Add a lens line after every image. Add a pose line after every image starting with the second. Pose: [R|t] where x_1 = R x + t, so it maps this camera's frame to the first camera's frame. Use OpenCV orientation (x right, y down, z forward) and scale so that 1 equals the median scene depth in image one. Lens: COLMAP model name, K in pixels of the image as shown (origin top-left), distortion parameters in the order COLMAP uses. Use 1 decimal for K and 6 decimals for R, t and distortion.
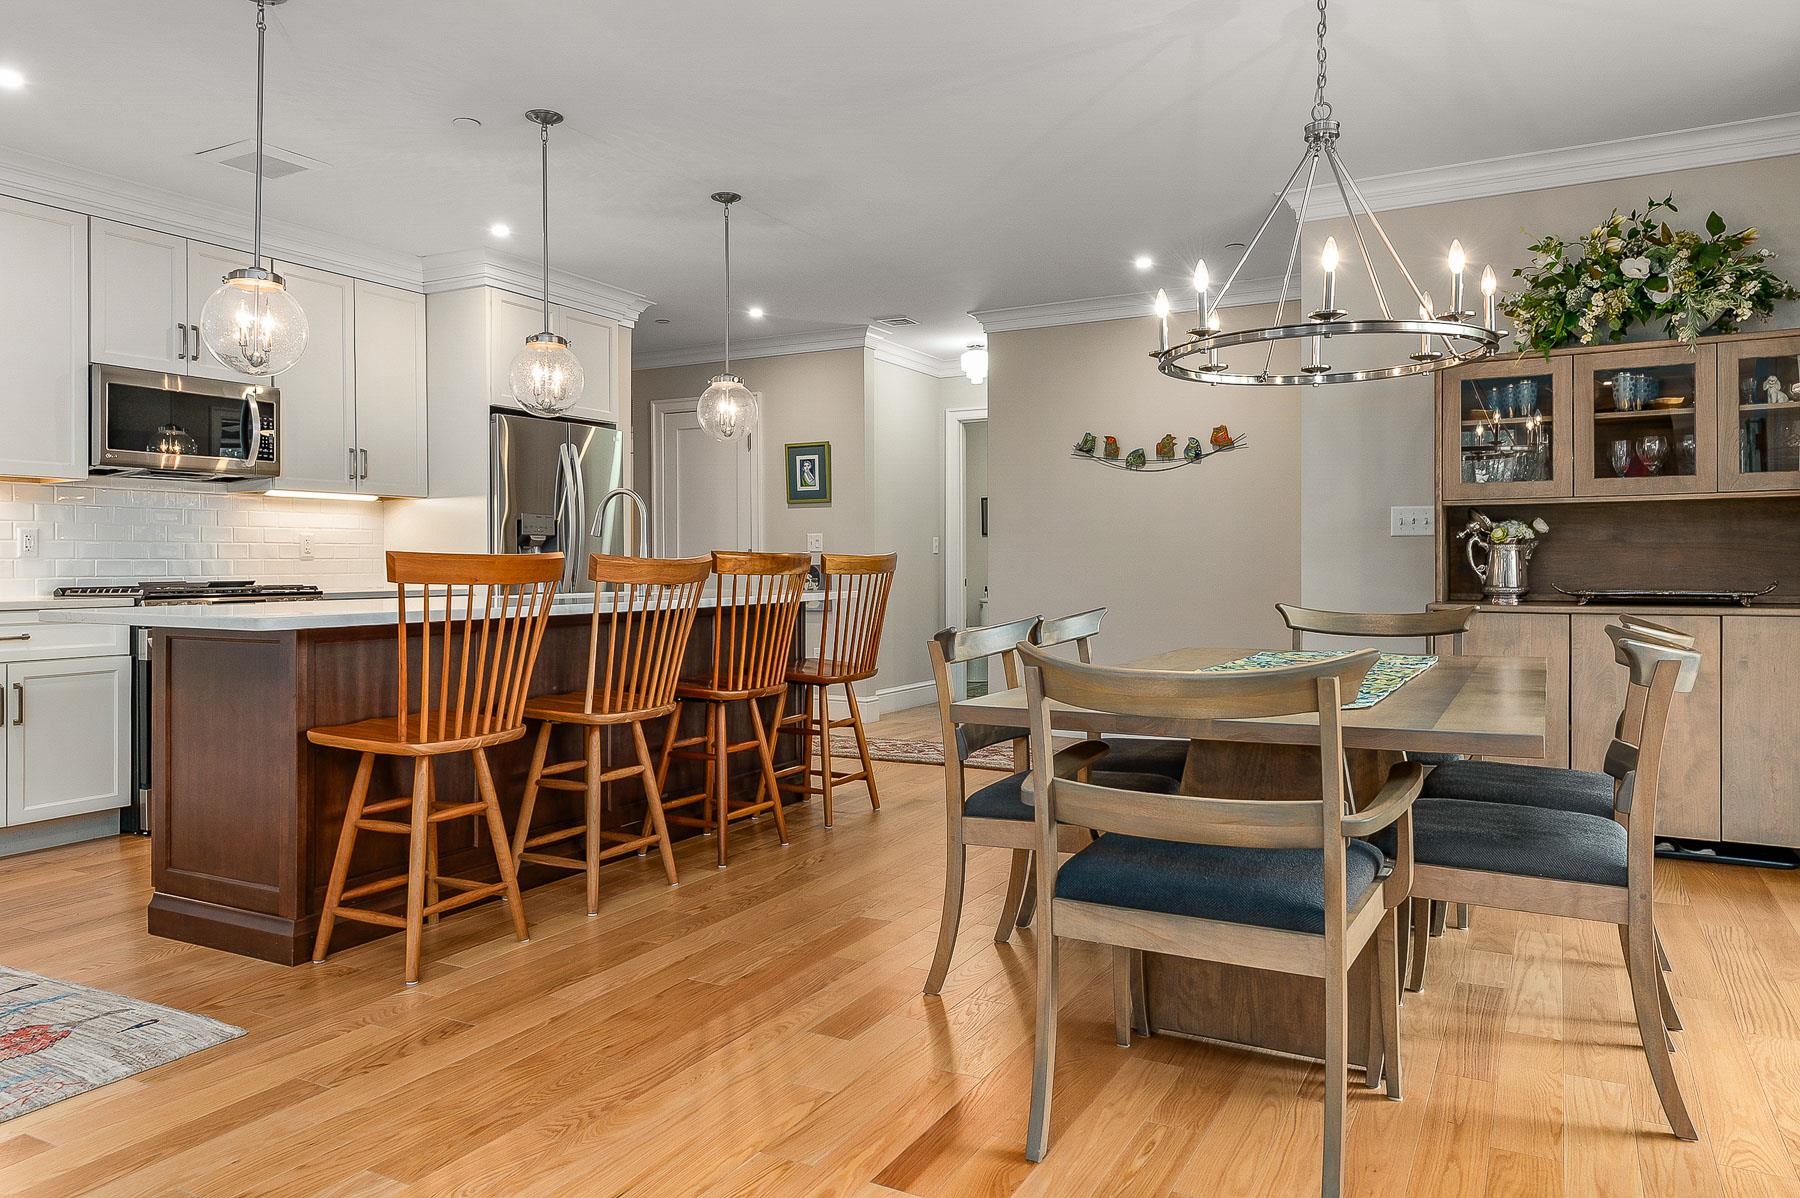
lens RADIAL K [[1191.7, 0, 896.7], [0, 1191.7, 557.1], [0, 0, 1]] dist [0.037982, -0.029360]
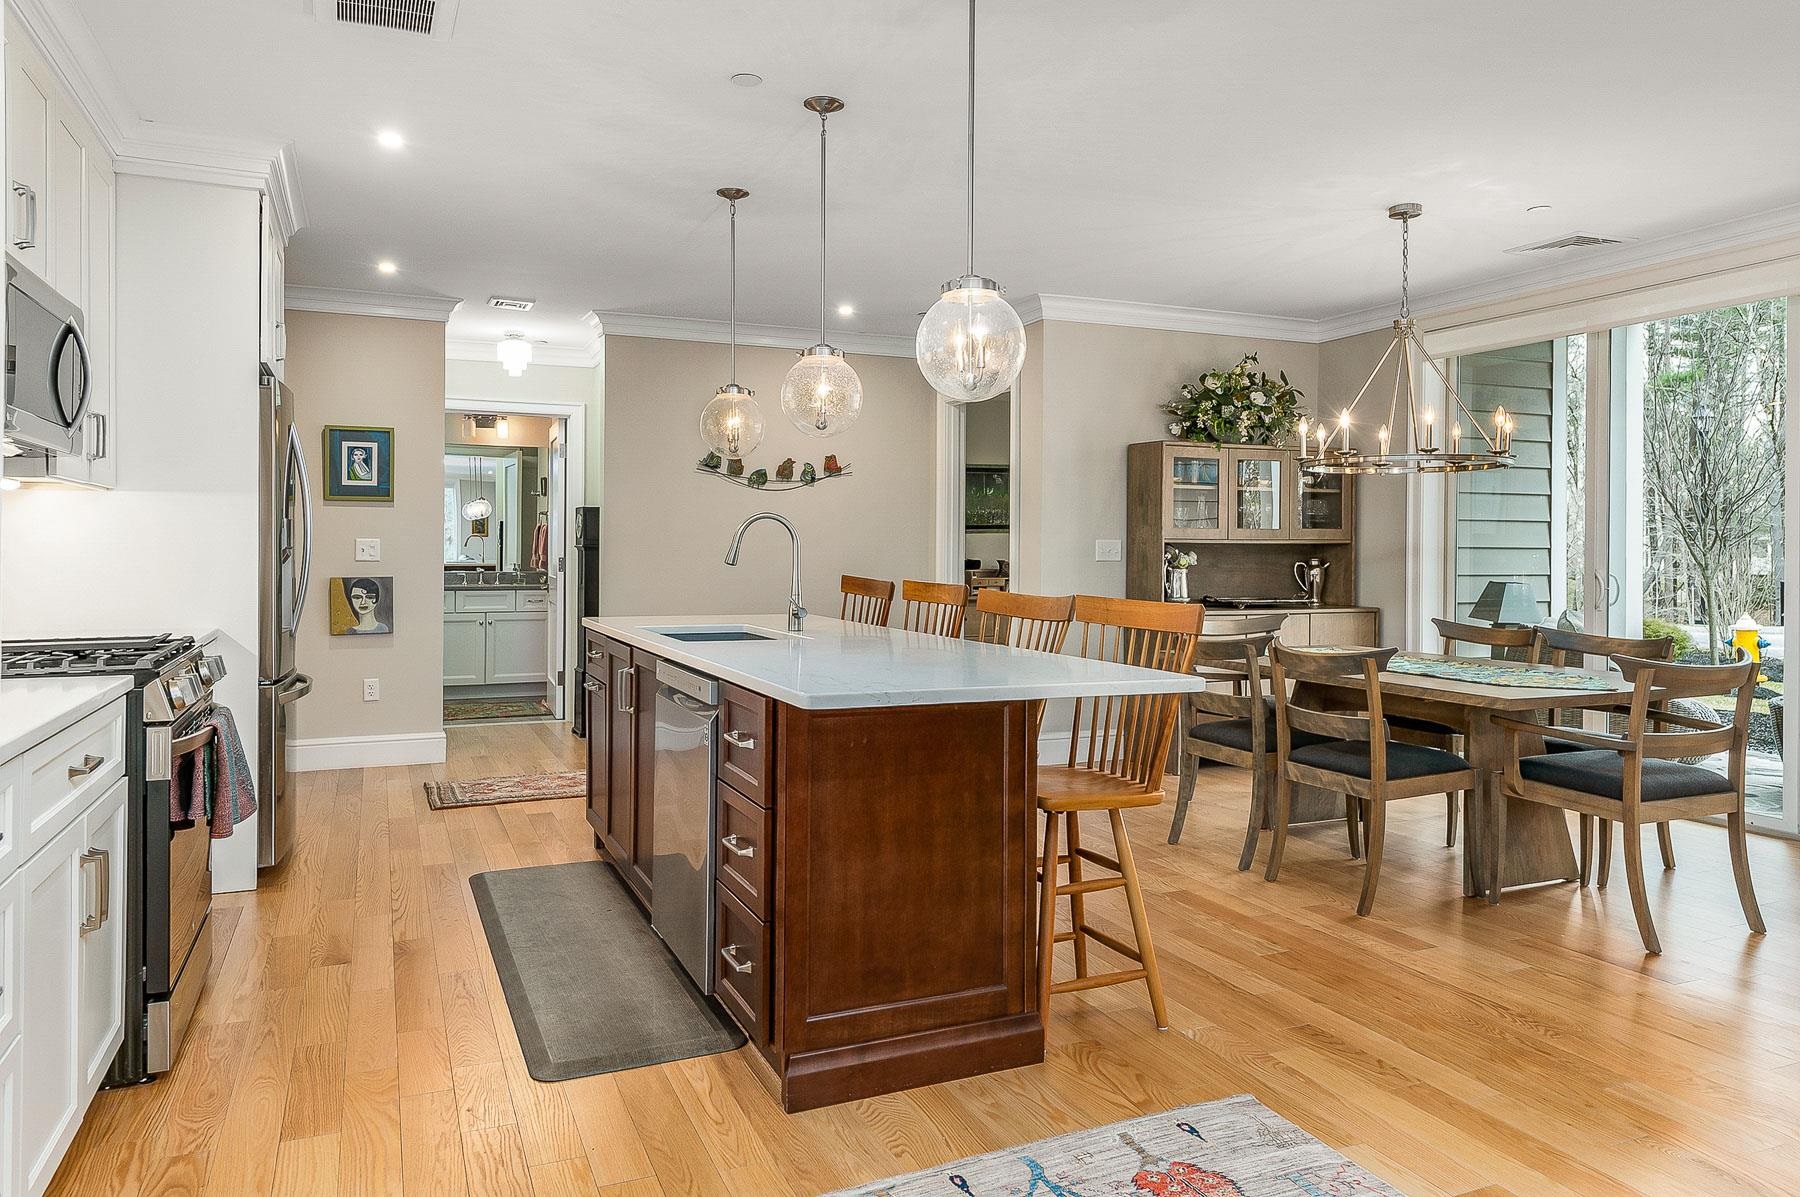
lens RADIAL K [[1197.3, 0, 898.0], [0, 1197.3, 559.6], [0, 0, 1]] dist [0.034312, -0.036045]
pose [[0.613753, 0.000128, 0.789498, -0.793859], [-0.012956, 0.999867, 0.009910, -0.029005], [-0.789391, -0.016311, 0.613673, 0.329129]]
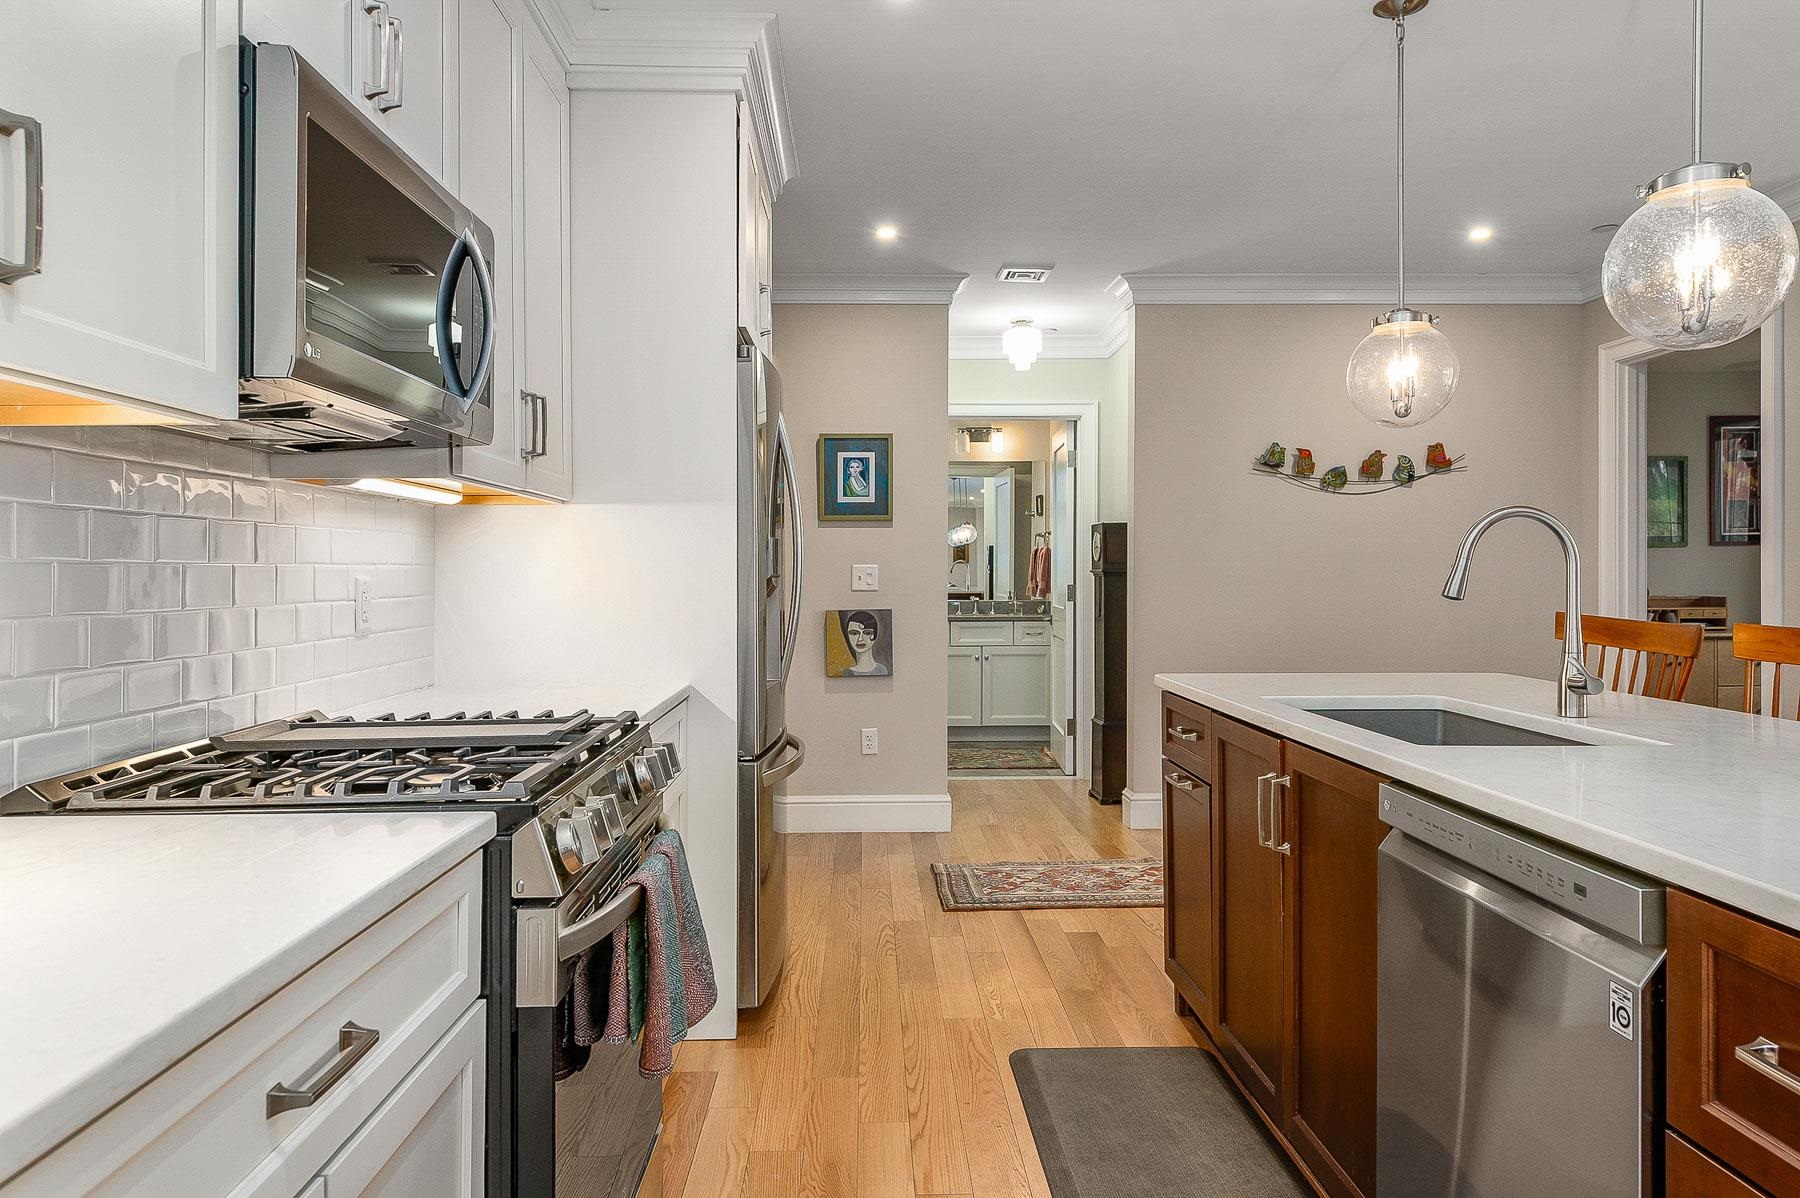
lens RADIAL K [[1191.7, 0, 896.7], [0, 1191.7, 557.1], [0, 0, 1]] dist [0.037982, -0.029360]
pose [[0.864154, 0.007246, 0.503175, -0.645082], [-0.002459, 0.999945, -0.010176, -0.027058], [-0.503221, 0.007556, 0.864125, 0.618172]]
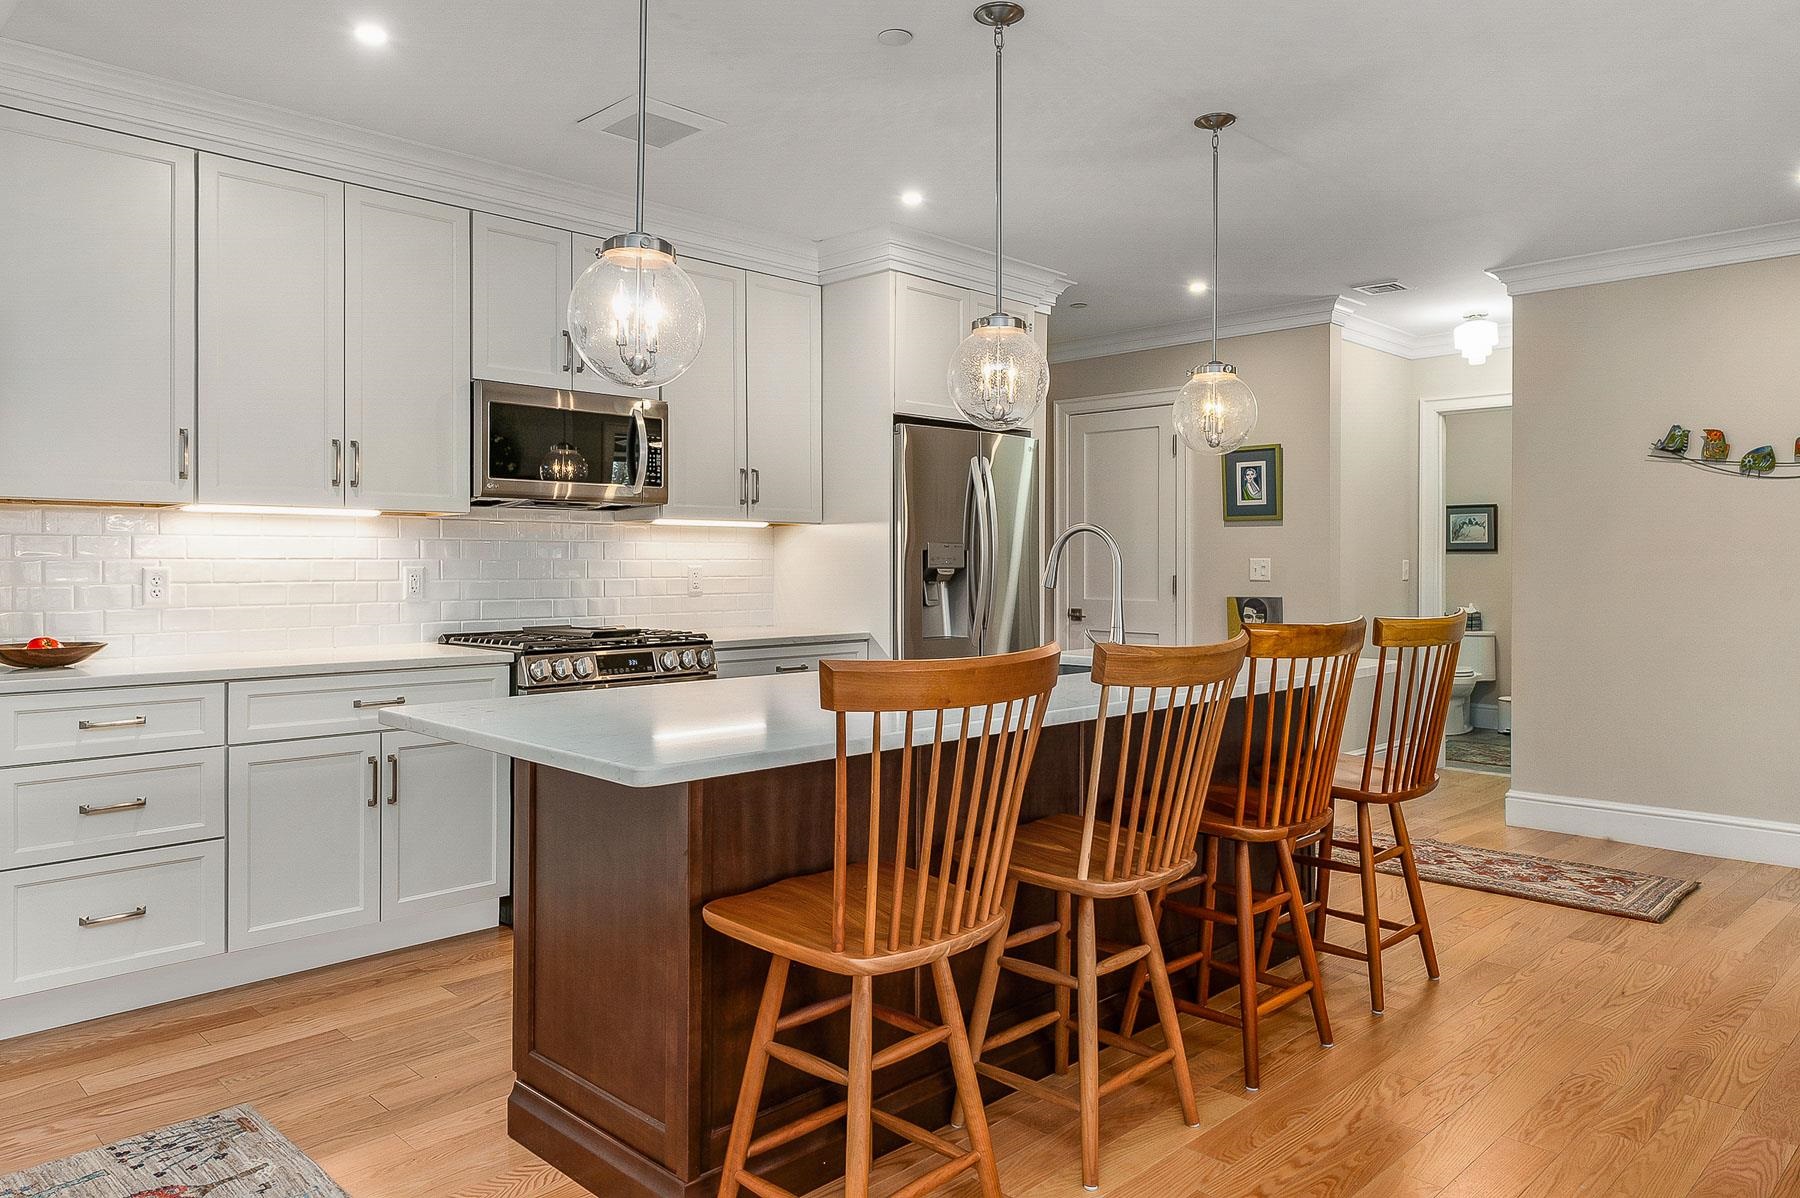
lens RADIAL K [[1197.3, 0, 898.0], [0, 1197.3, 560.1], [0, 0, 1]] dist [0.034312, -0.036045]
pose [[0.959931, 0.005655, -0.280179, -0.121693], [-0.004290, 0.999976, 0.005487, -0.034747], [0.280203, -0.004065, 0.959932, 0.236481]]
